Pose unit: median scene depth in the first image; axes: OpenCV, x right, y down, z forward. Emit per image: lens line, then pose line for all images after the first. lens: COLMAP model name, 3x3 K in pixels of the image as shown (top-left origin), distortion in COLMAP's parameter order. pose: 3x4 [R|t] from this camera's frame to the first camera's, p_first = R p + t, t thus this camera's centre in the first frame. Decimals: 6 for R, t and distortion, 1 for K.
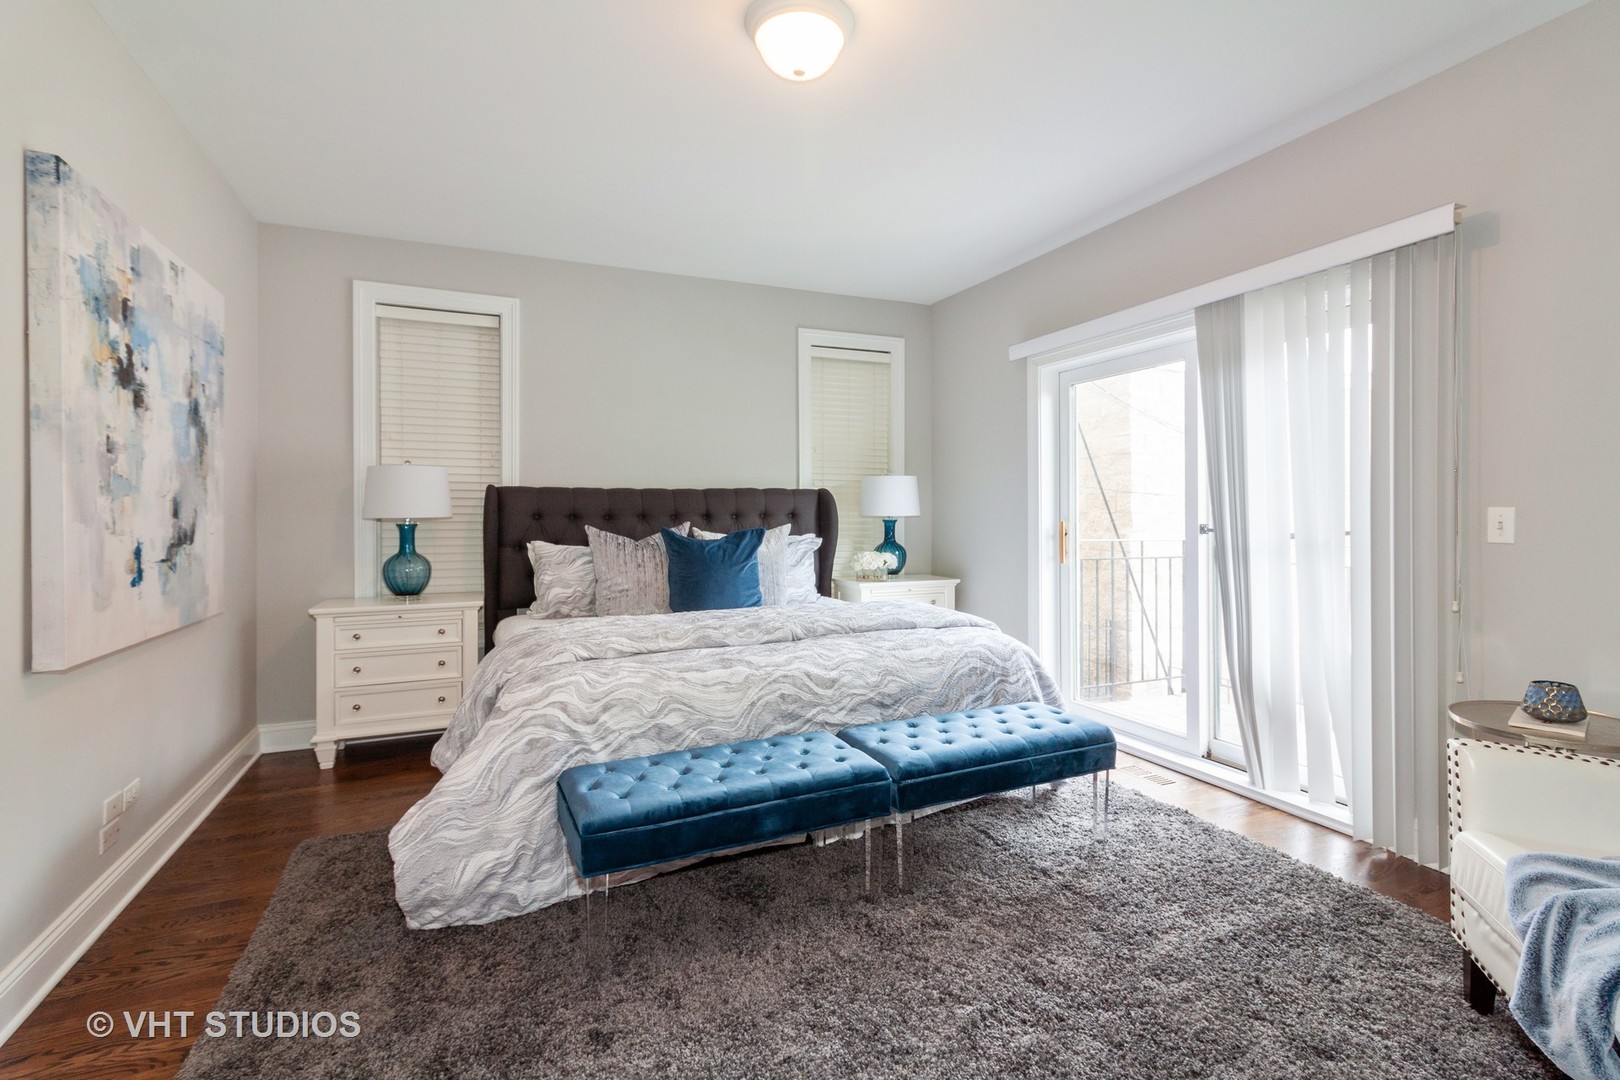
lens RADIAL K [[751.6, 0, 819.3], [0, 751.6, 525.0], [0, 0, 1]] dist [0.003121, -0.001271]
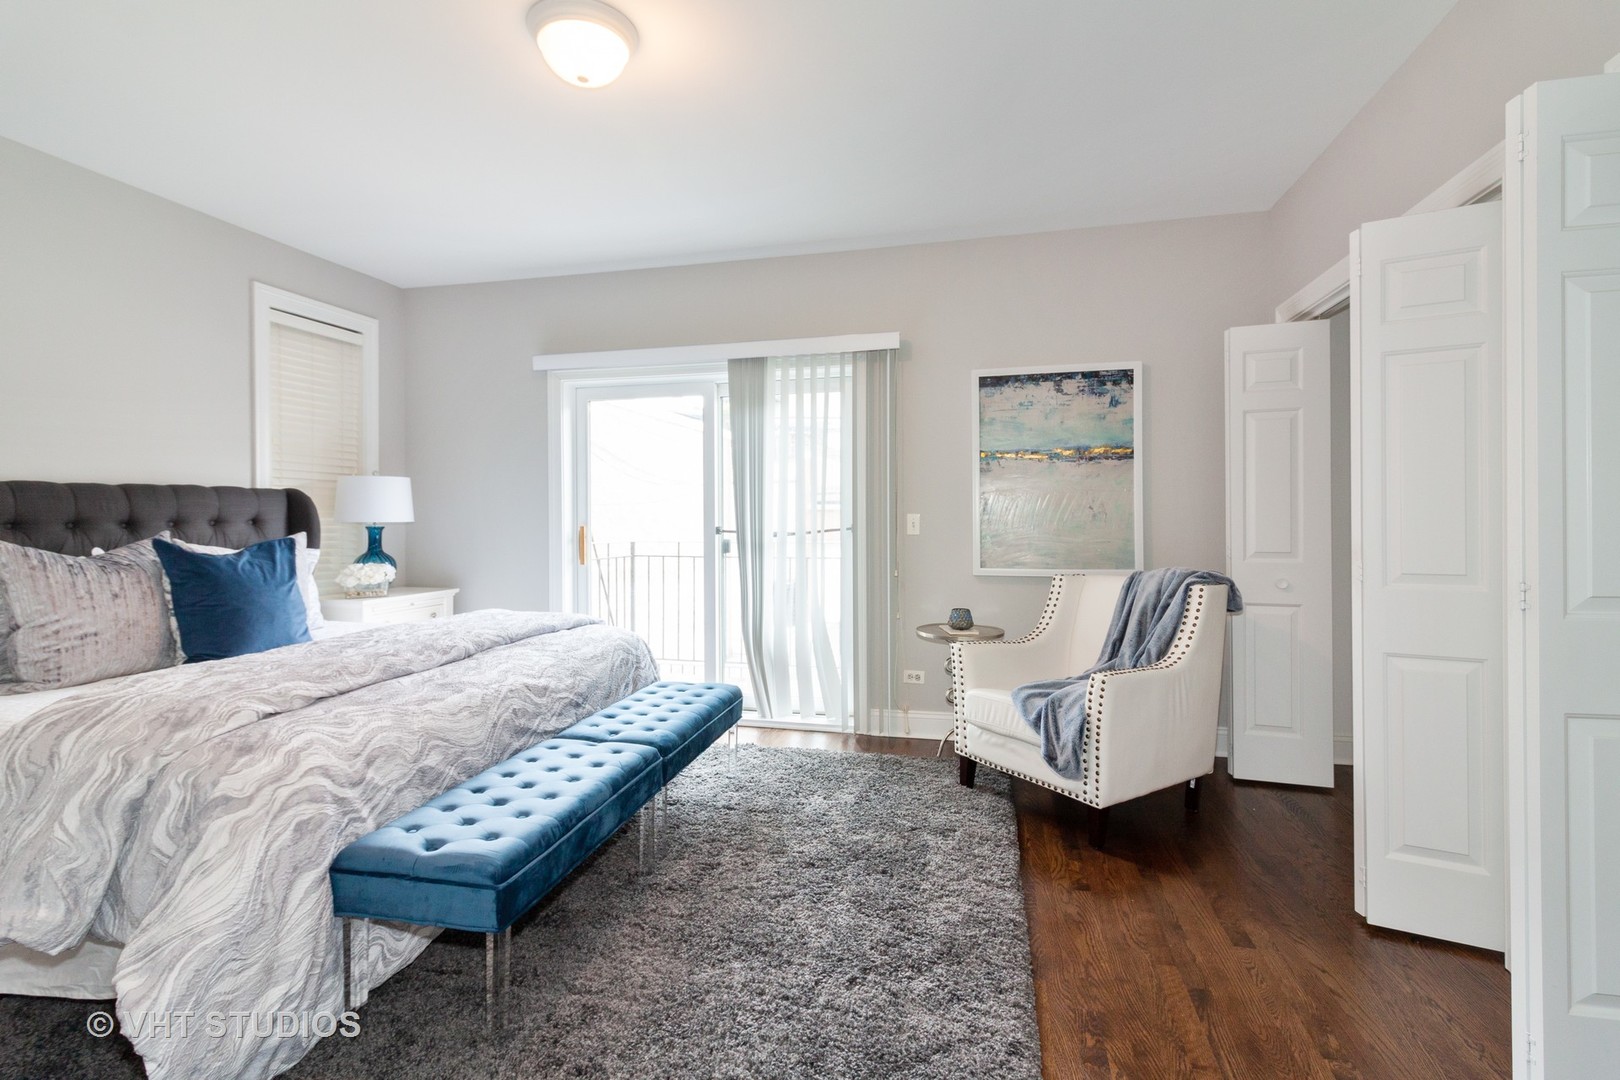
lens RADIAL K [[751.6, 0, 812.3], [0, 751.6, 531.6], [0, 0, 1]] dist [0.003121, -0.001271]
pose [[0.611971, -0.015369, 0.790731, -0.532909], [0.015163, 0.999855, 0.007698, -0.000108], [-0.790735, 0.007279, 0.612115, 0.117219]]
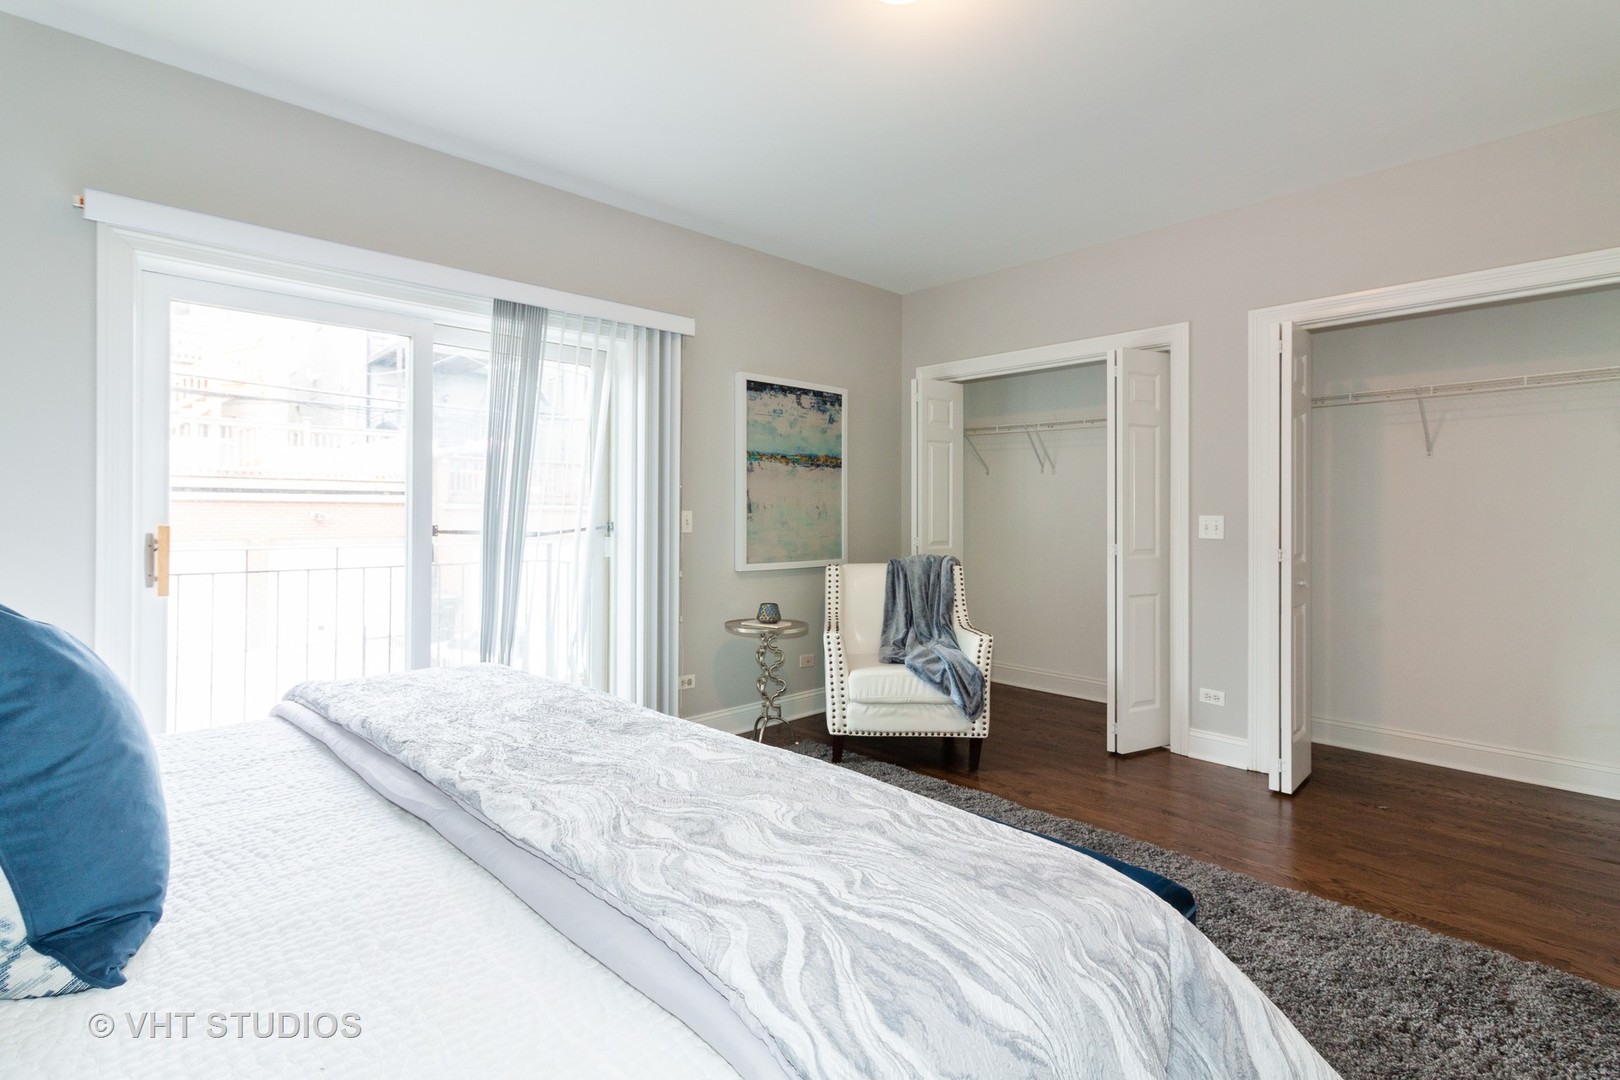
lens RADIAL K [[751.6, 0, 821.9], [0, 751.6, 516.5], [0, 0, 1]] dist [0.003121, -0.001271]
pose [[-0.328927, -0.000835, 0.944355, -0.659223], [0.010025, 0.999940, 0.004375, -0.013444], [-0.944302, 0.010906, -0.328899, 1.124316]]
